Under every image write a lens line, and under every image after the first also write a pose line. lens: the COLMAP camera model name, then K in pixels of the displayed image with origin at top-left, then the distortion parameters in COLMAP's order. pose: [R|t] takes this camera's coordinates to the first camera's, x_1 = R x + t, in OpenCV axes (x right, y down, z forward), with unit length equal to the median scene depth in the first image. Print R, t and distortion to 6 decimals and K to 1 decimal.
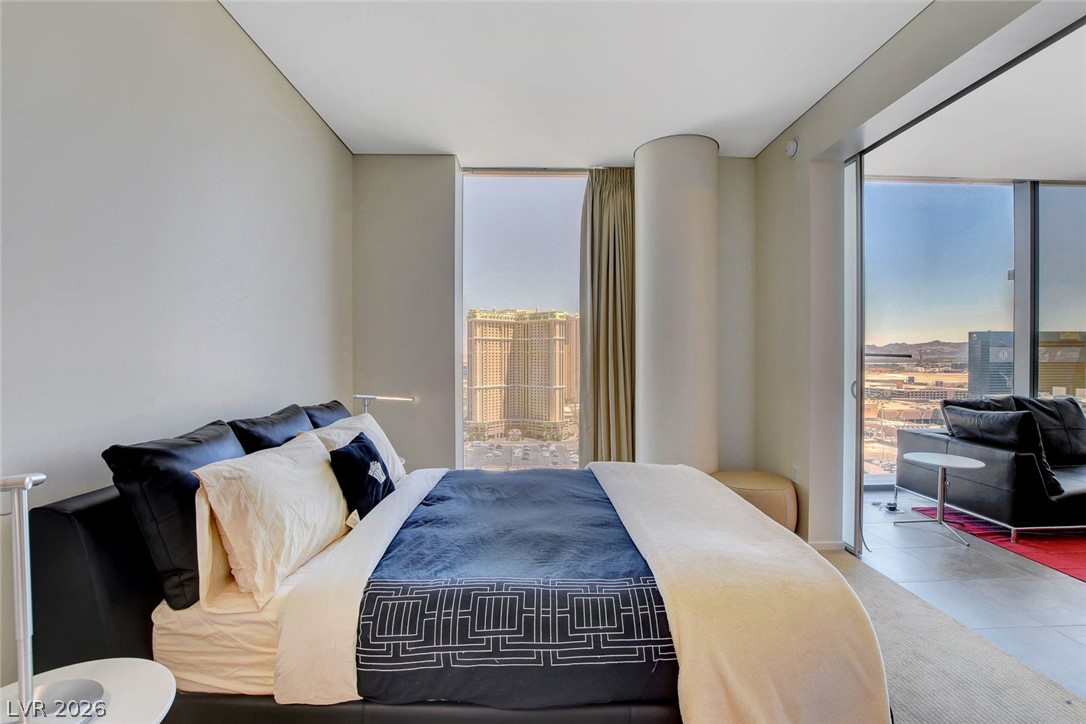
lens RADIAL K [[485.5, 0, 543.0], [0, 485.5, 357.8], [0, 0, 1]] dist [-0.024947, 0.000158]
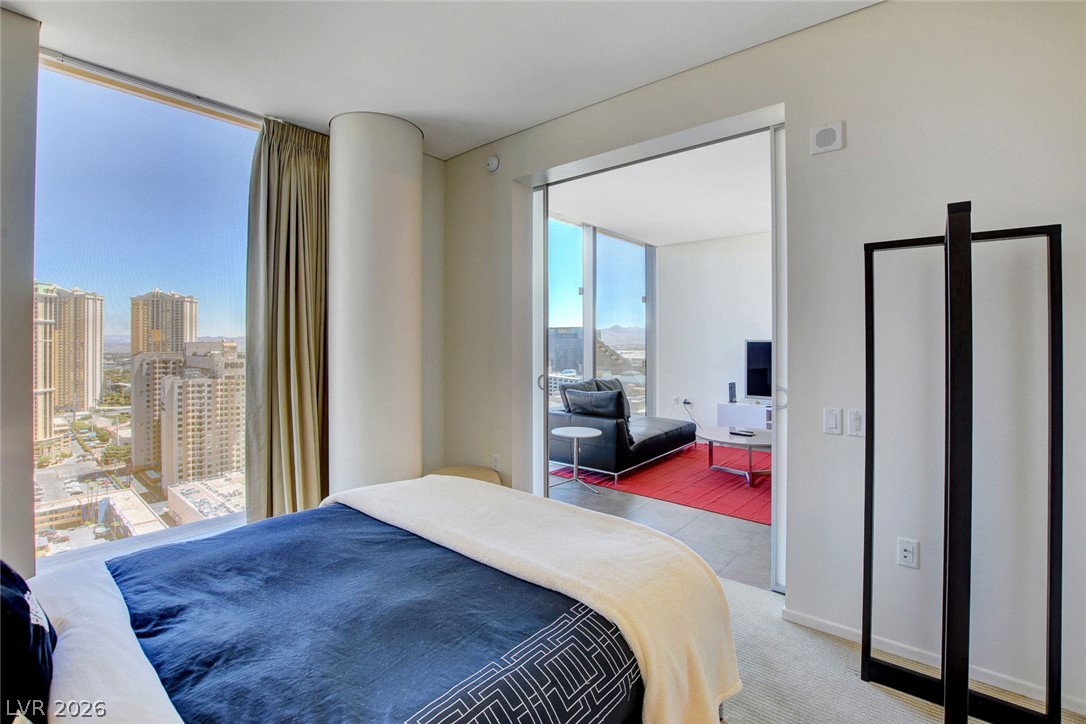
lens RADIAL K [[491.4, 0, 540.3], [0, 491.4, 339.0], [0, 0, 1]] dist [-0.024660, -0.000003]
pose [[0.667525, 0.004992, 0.744571, -0.209847], [0.007015, 0.999891, -0.012993, -0.019907], [-0.744554, 0.013896, 0.667417, 0.162367]]
